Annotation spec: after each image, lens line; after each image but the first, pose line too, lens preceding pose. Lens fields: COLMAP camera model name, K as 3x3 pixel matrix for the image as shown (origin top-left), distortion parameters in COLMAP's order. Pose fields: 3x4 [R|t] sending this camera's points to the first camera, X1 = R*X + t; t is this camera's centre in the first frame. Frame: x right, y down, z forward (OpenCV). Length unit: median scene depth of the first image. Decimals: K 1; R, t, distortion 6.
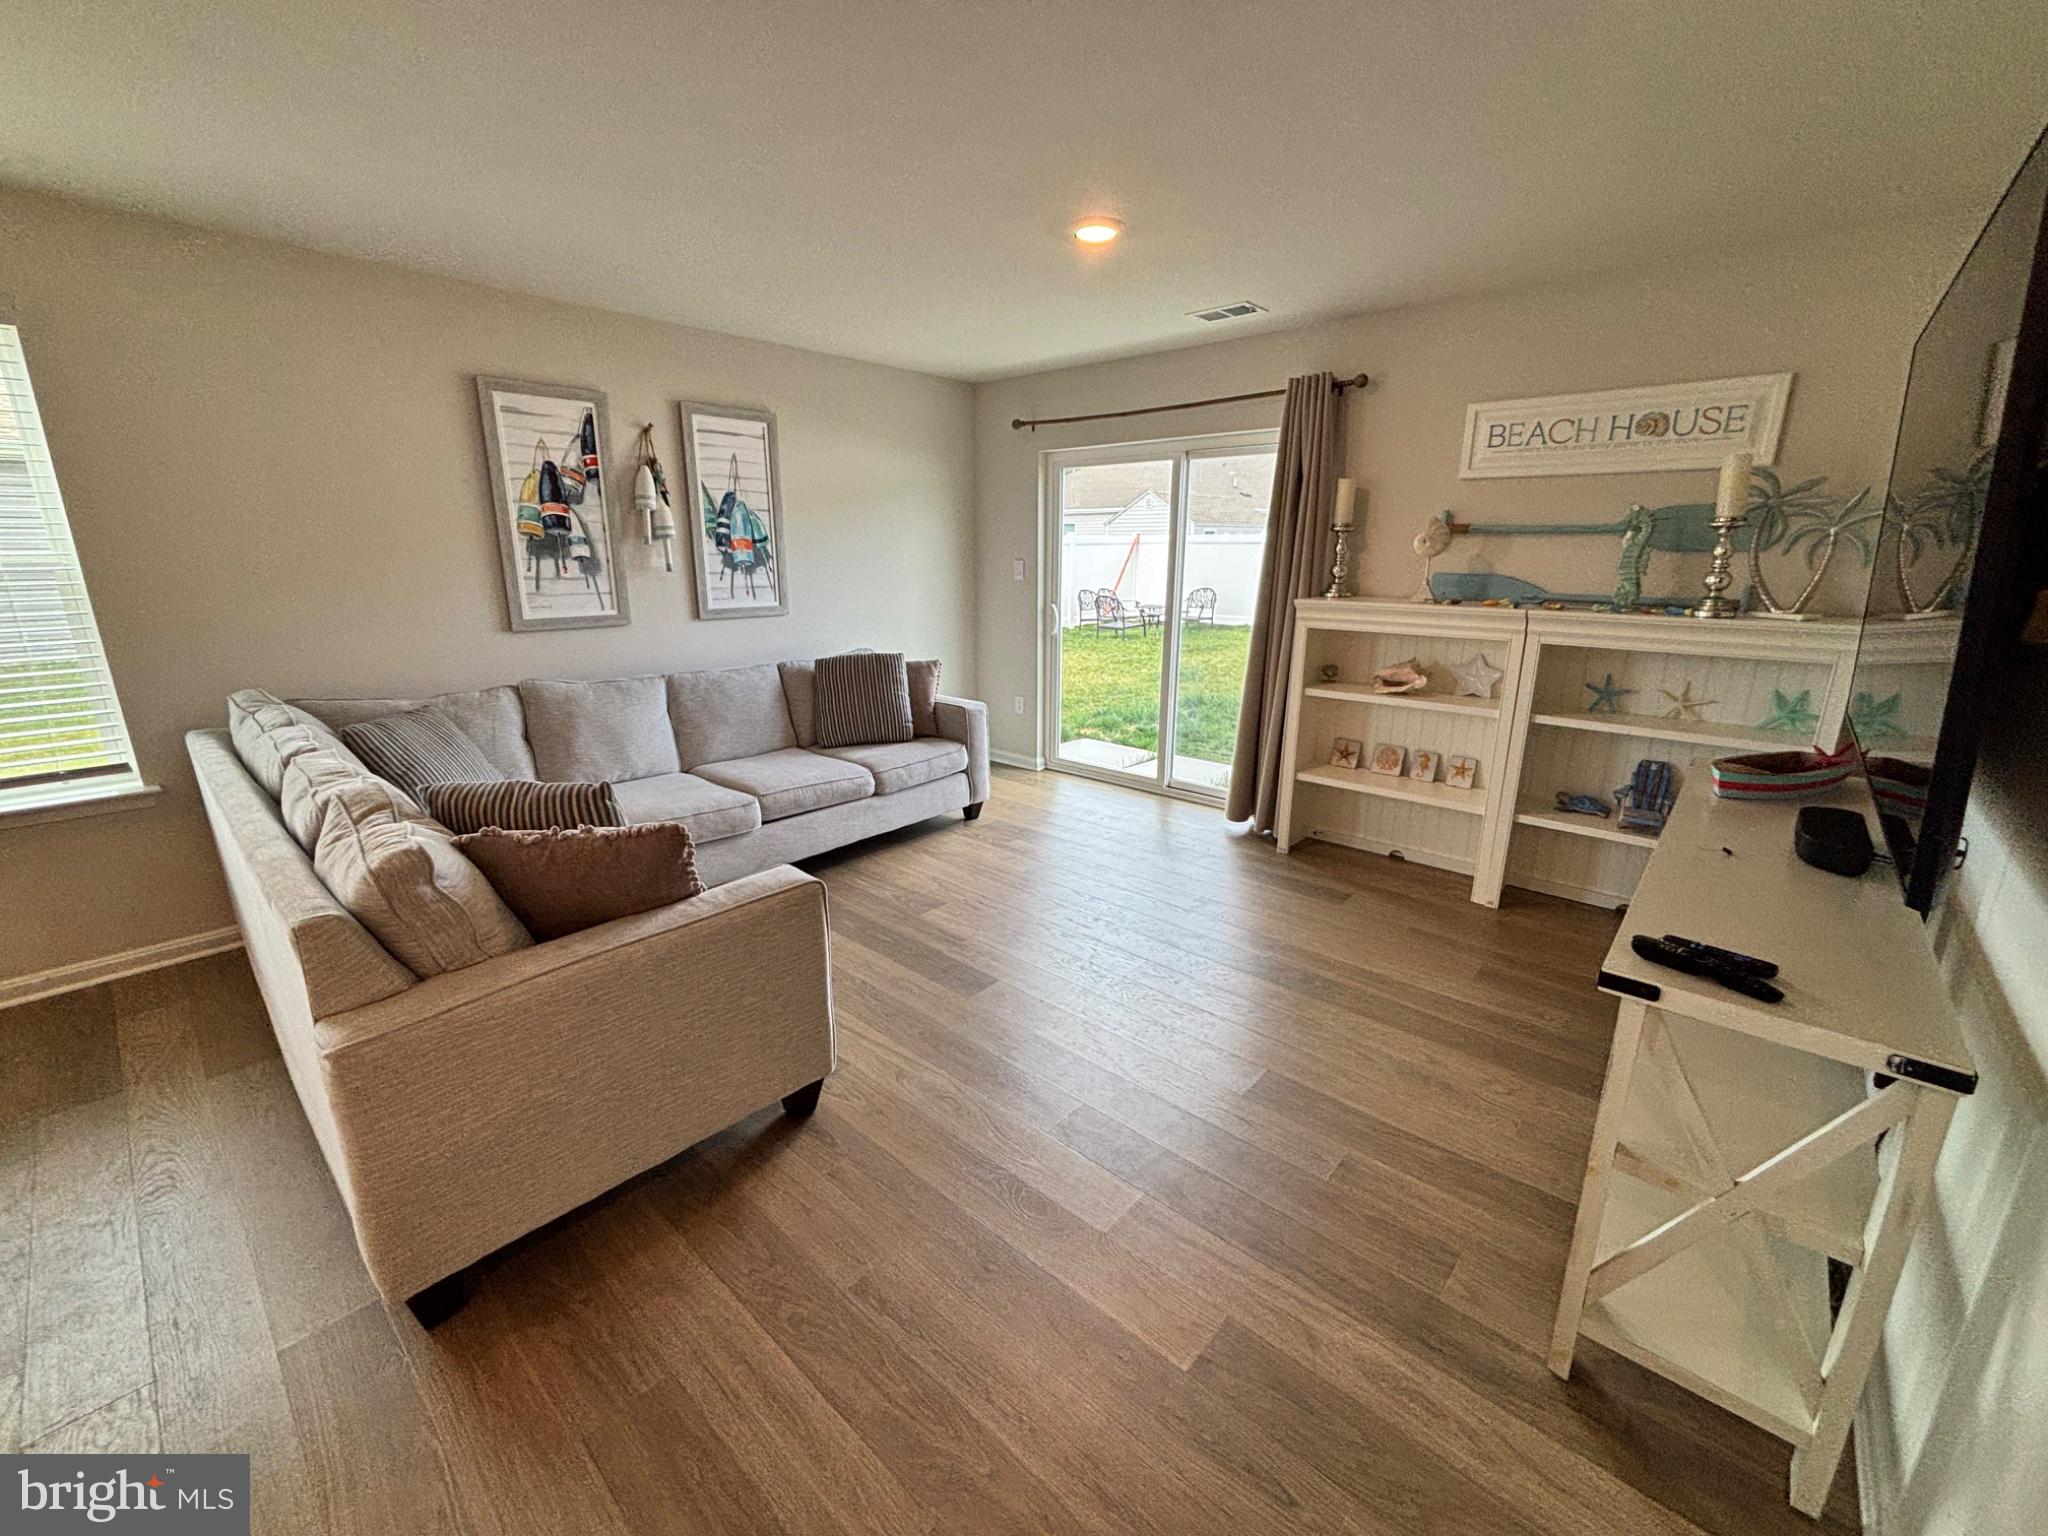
lens RADIAL K [[836.6, 0, 1036.3], [0, 836.6, 765.4], [0, 0, 1]] dist [-0.013794, -0.000073]
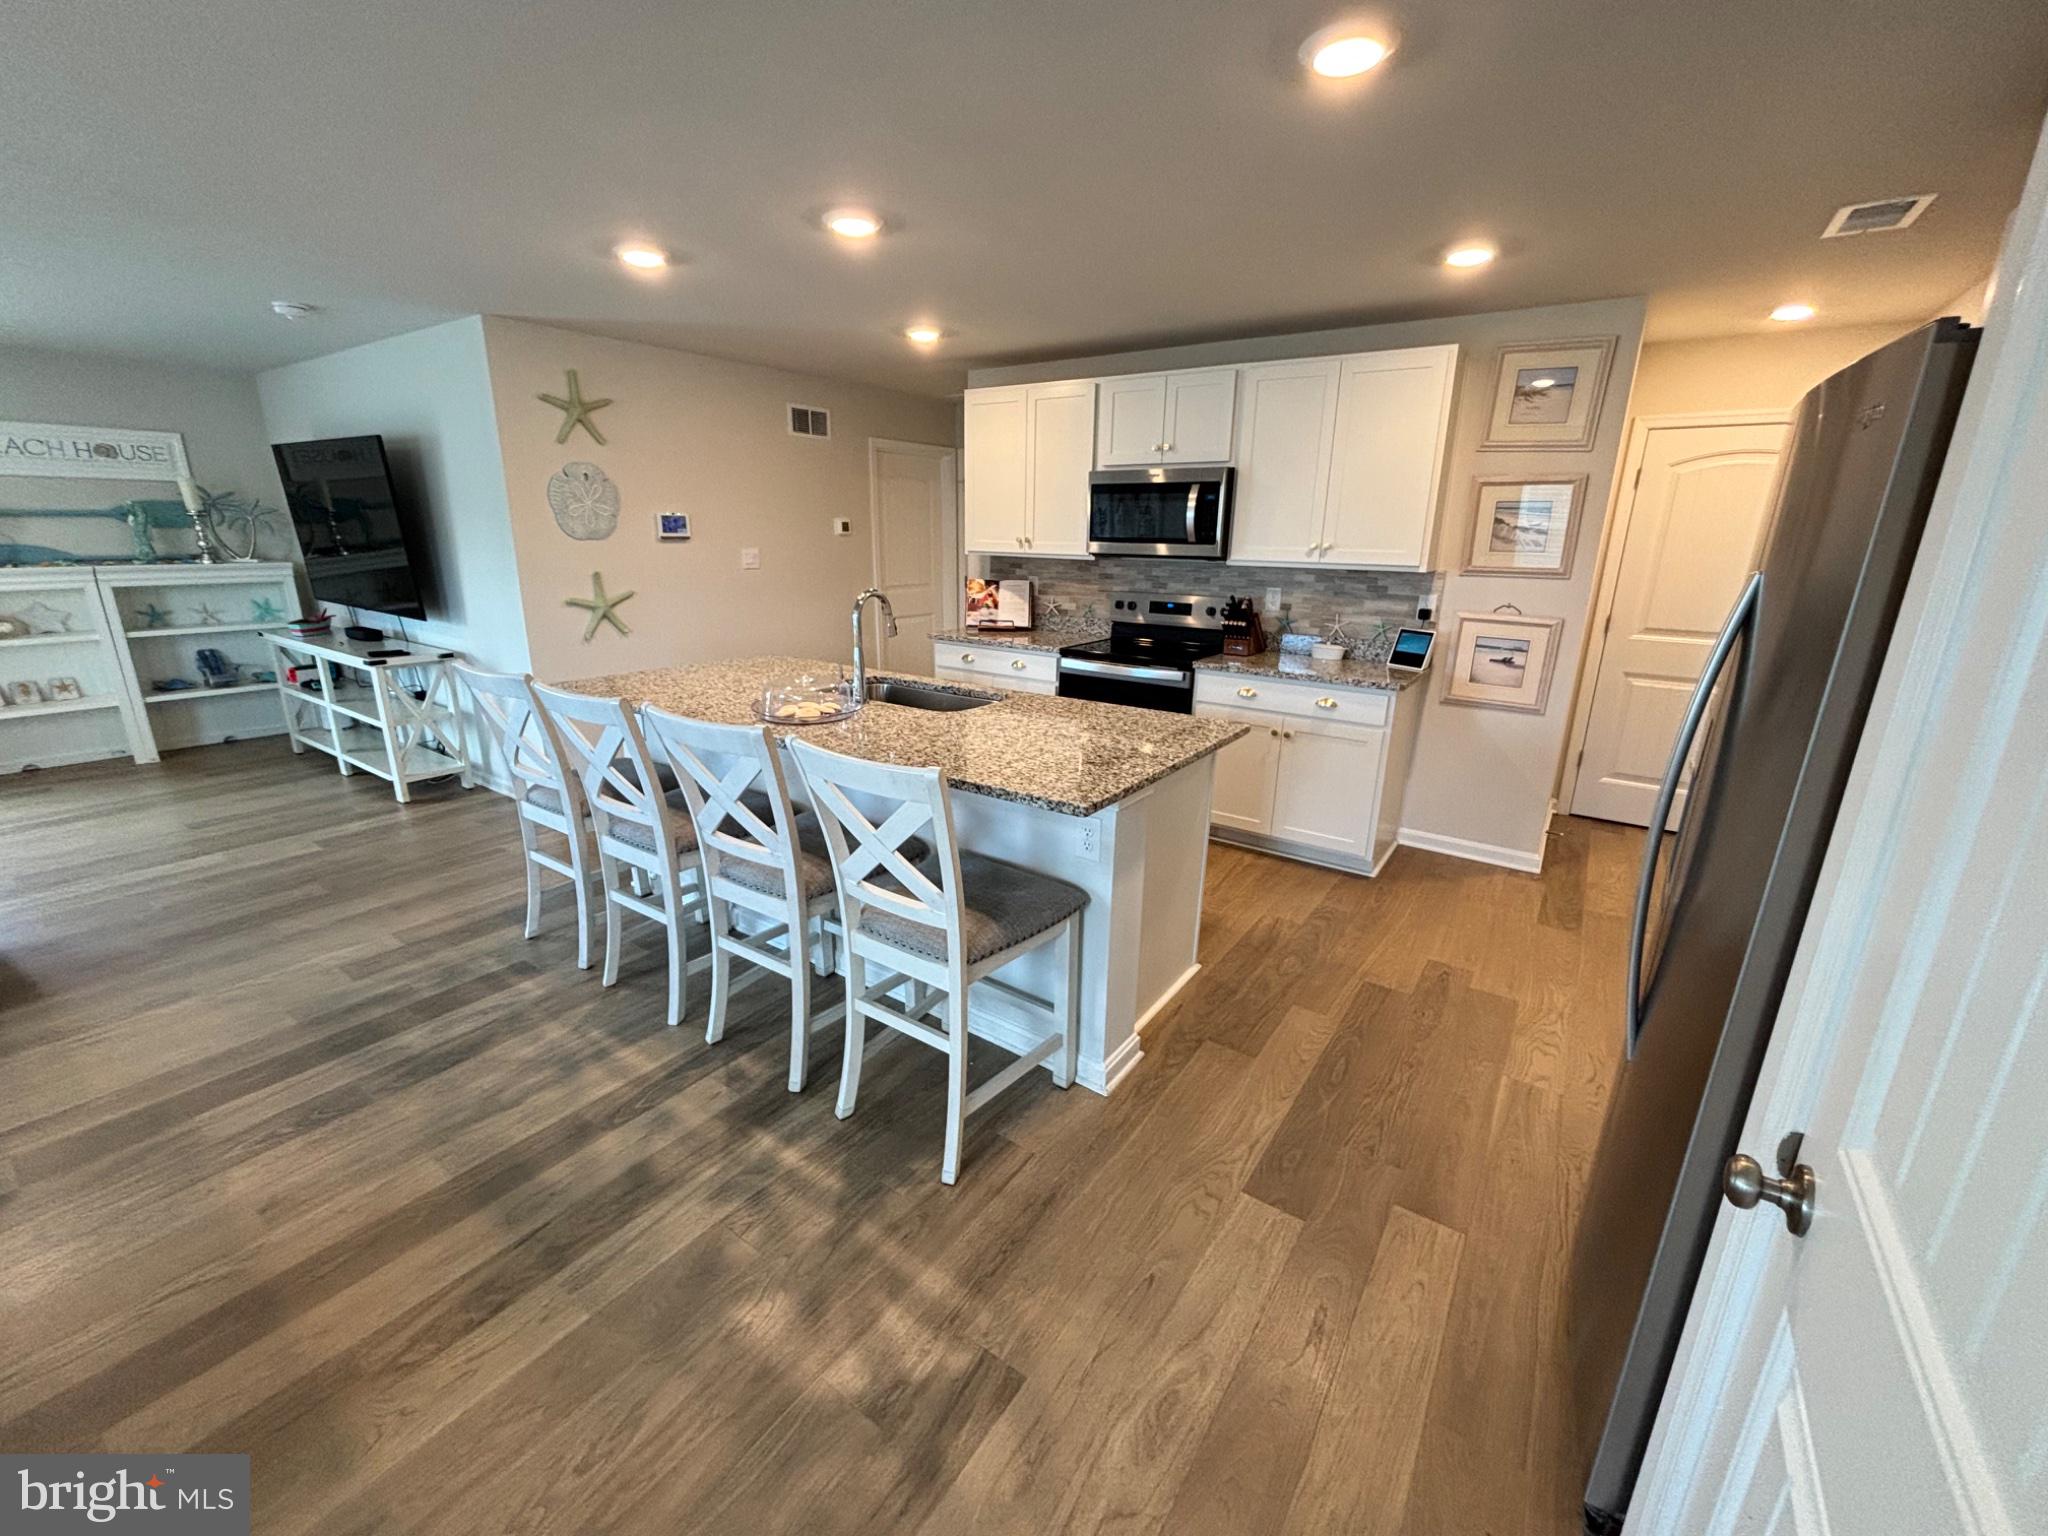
lens RADIAL K [[835.2, 0, 1024.0], [0, 835.2, 768.0], [0, 0, 1]] dist [0.000714, -0.002827]
pose [[-0.123084, -0.278498, 0.952517, -1.030120], [0.234513, 0.924469, 0.300601, 0.088457], [-0.964289, 0.260377, -0.048476, -0.437202]]
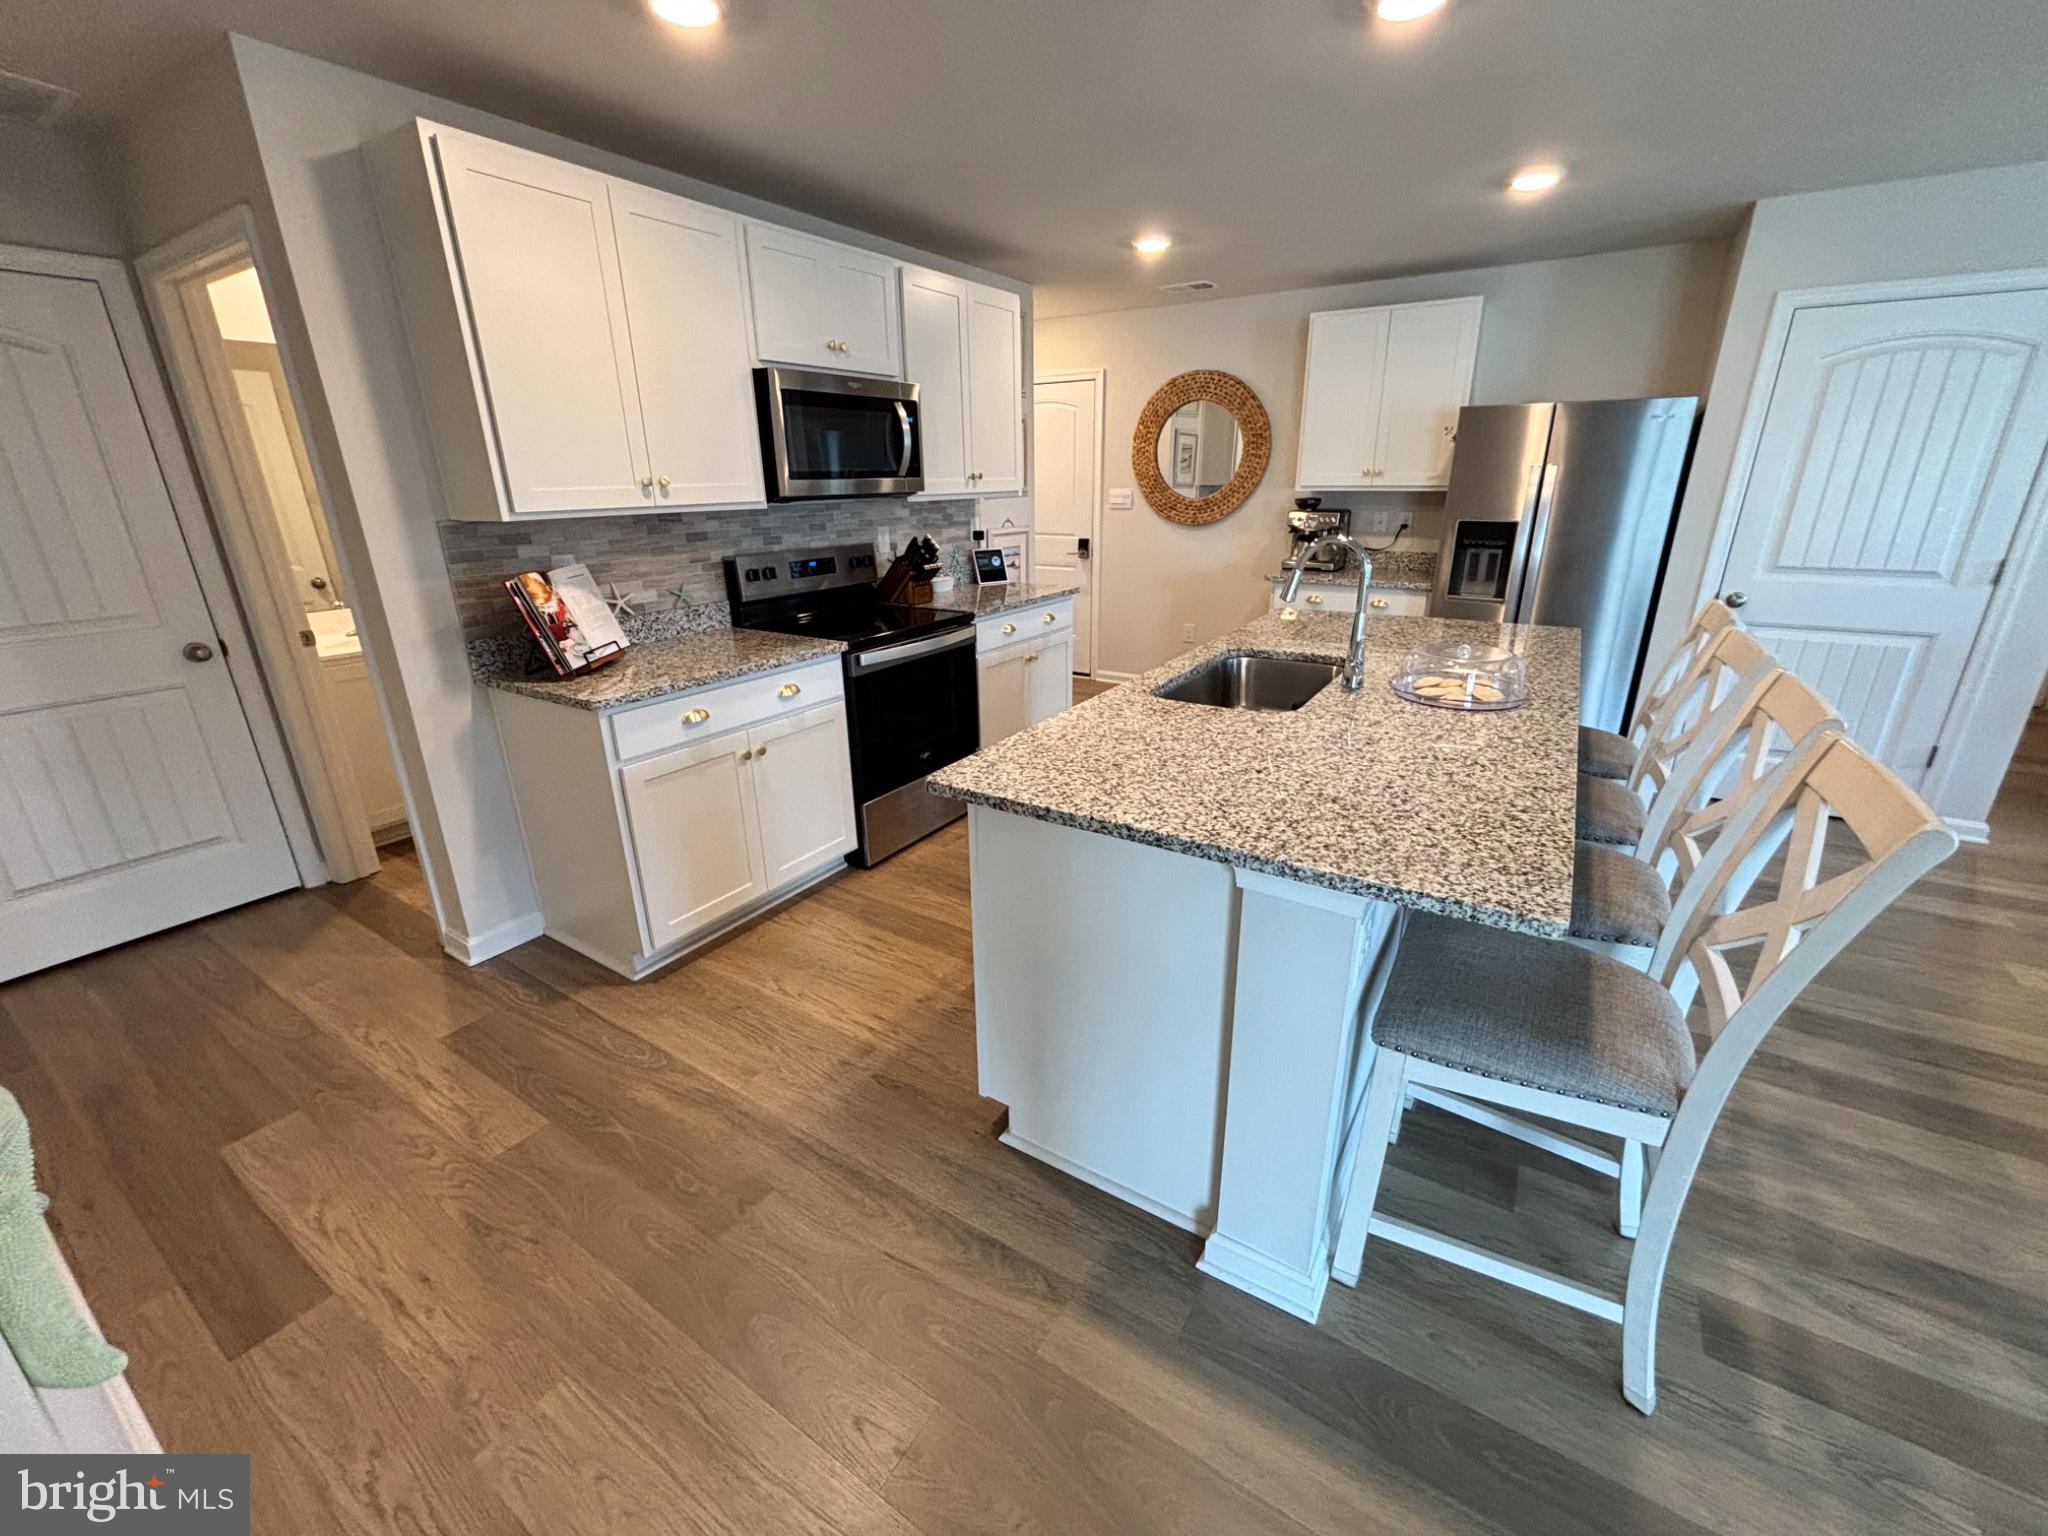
lens RADIAL K [[821.5, 0, 1025.3], [0, 821.5, 768.8], [0, 0, 1]] dist [-0.000211, -0.000513]
pose [[-0.987738, 0.059612, -0.144291, 0.097147], [-0.032395, 0.825856, 0.562950, -0.046126], [0.152722, 0.560722, -0.813798, 0.141500]]
